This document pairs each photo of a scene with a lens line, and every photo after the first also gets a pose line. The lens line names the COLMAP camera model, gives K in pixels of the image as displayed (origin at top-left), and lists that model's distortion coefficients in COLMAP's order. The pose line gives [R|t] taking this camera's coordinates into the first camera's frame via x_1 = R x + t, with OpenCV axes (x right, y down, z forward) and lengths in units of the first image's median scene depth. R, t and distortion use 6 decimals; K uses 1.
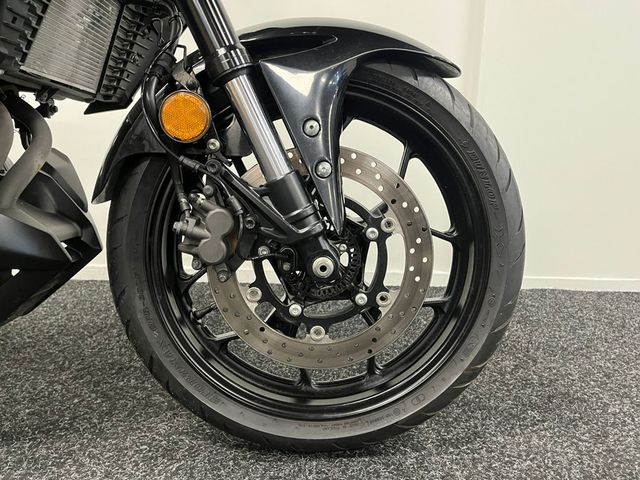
lens RADIAL K [[486.7, 0, 317.9], [0, 486.7, 239.2], [0, 0, 1]] dist [0.049283, -0.062734]
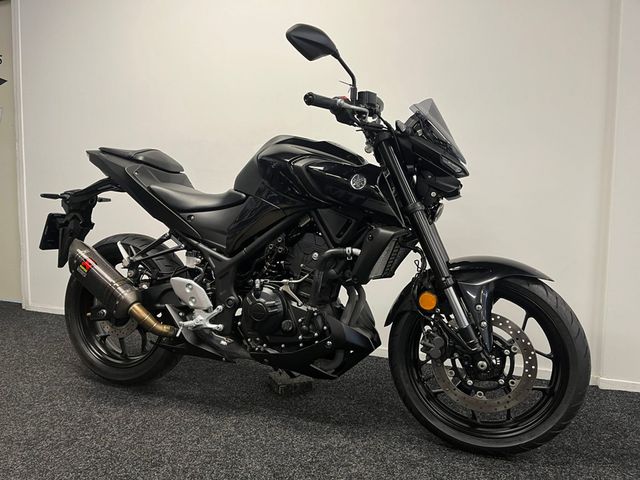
lens RADIAL K [[486.7, 0, 318.0], [0, 486.7, 241.0], [0, 0, 1]] dist [0.049283, -0.062734]
pose [[0.928671, 0.022997, -0.370190, 0.125209], [-0.072918, 0.989918, -0.121429, -0.177780], [0.363666, 0.139761, 0.920985, -1.440491]]
